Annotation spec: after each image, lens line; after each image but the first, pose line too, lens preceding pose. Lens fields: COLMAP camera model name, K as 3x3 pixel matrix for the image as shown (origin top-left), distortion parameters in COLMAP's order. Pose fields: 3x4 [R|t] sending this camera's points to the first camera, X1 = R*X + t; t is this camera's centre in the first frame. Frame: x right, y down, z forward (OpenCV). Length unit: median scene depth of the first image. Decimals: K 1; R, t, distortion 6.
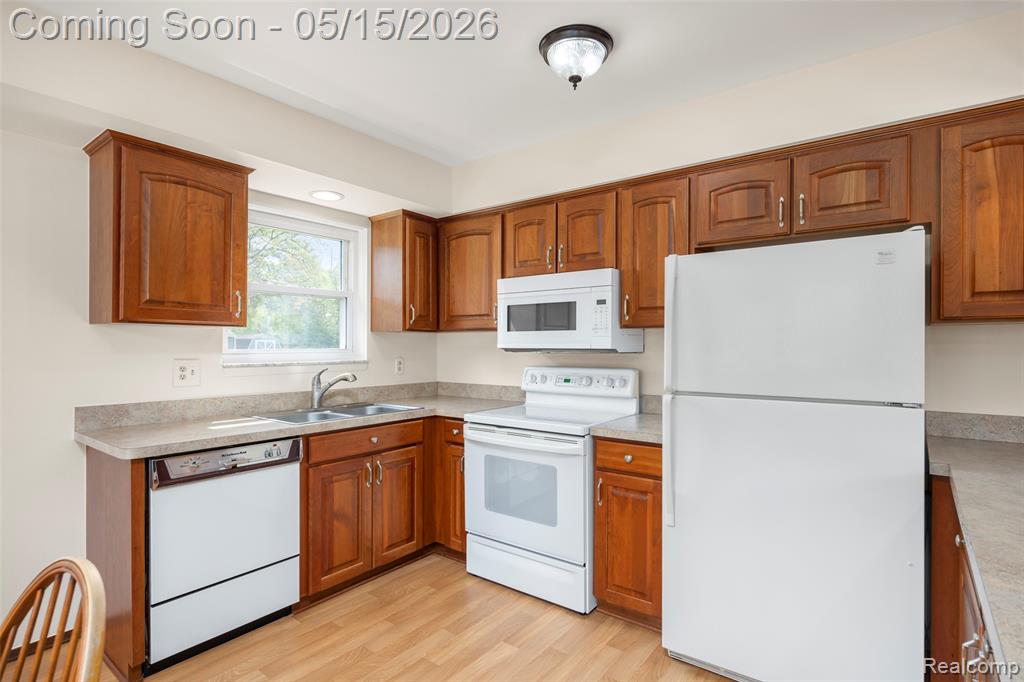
lens RADIAL K [[519.8, 0, 511.4], [0, 519.8, 346.5], [0, 0, 1]] dist [-0.002135, -0.000291]
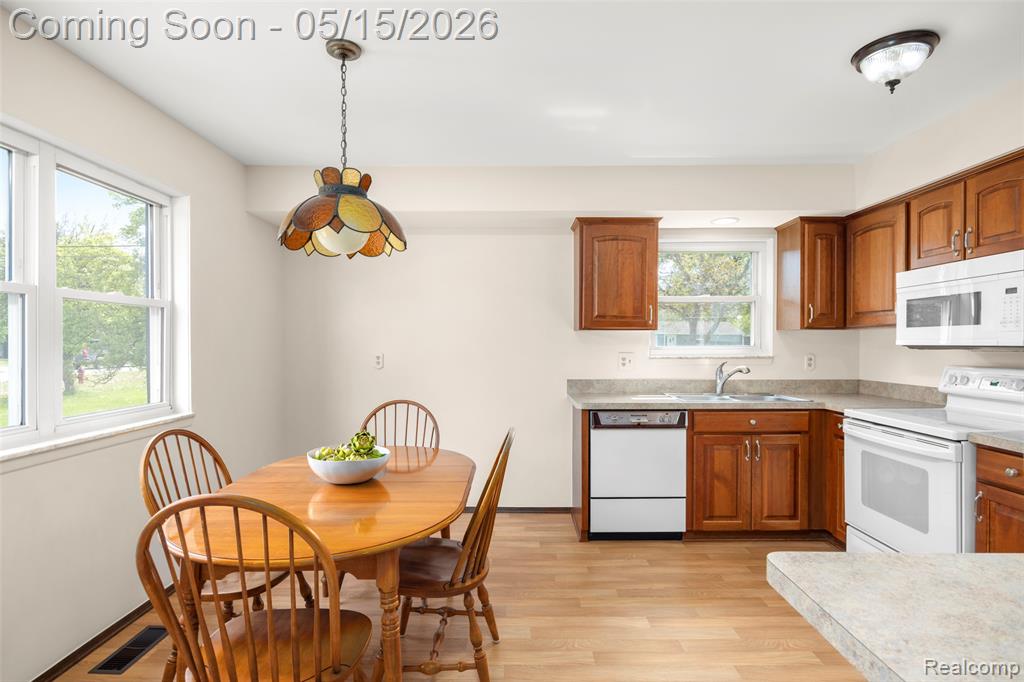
lens RADIAL K [[519.8, 0, 511.4], [0, 519.8, 346.5], [0, 0, 1]] dist [-0.002135, -0.000291]
pose [[0.603689, 0.002308, -0.797217, 0.334113], [0.002224, 0.999987, 0.004579, -0.000443], [0.797217, -0.004537, 0.603676, -0.151423]]
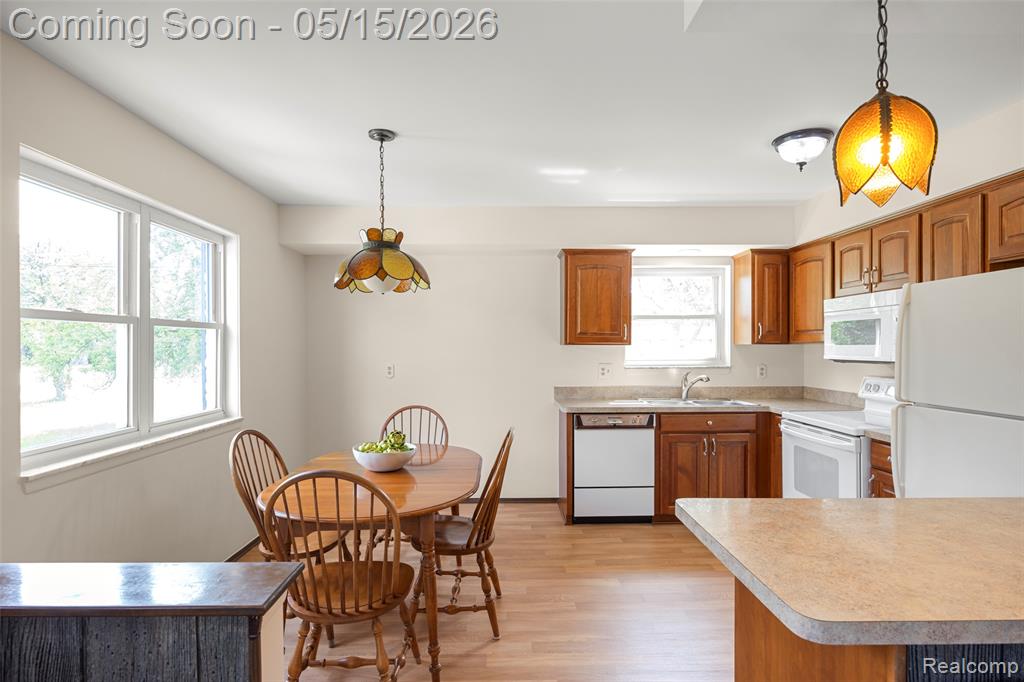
lens RADIAL K [[519.8, 0, 511.4], [0, 519.8, 346.5], [0, 0, 1]] dist [-0.002135, -0.000291]
pose [[0.624053, -0.003140, -0.781376, 0.484828], [0.002664, 0.999995, -0.001891, -0.026928], [0.781378, -0.000902, 0.624058, -0.296033]]
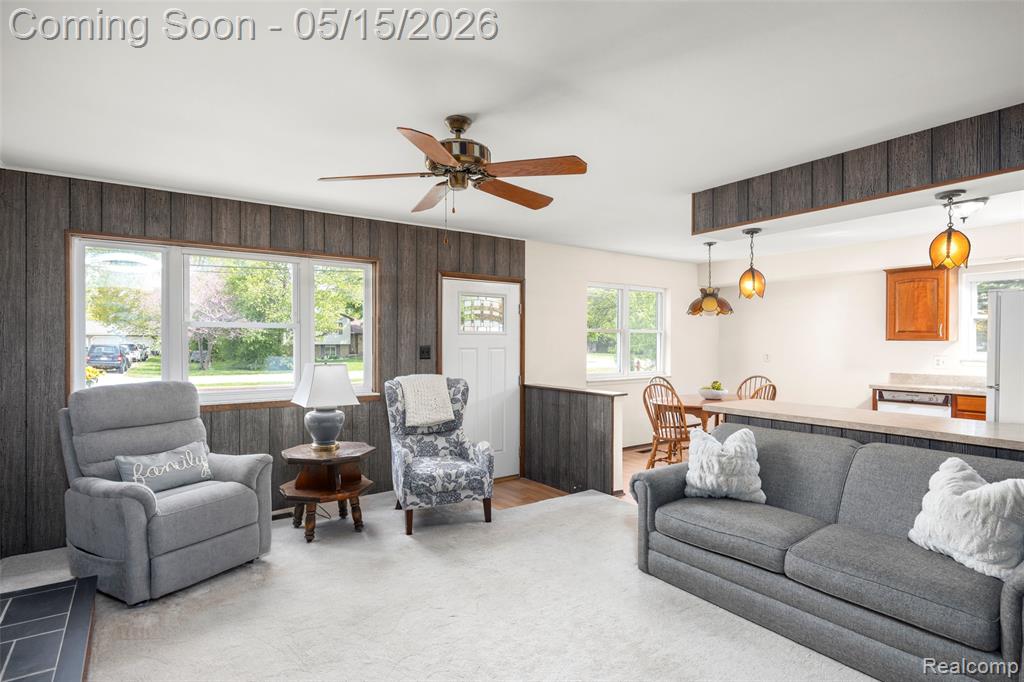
lens RADIAL K [[519.8, 0, 511.4], [0, 519.8, 346.5], [0, 0, 1]] dist [-0.002135, -0.000291]
pose [[-0.287843, 0.005251, -0.957663, 1.721864], [-0.001005, 0.999983, 0.005785, -0.021979], [0.957677, 0.002627, -0.287833, -0.058242]]
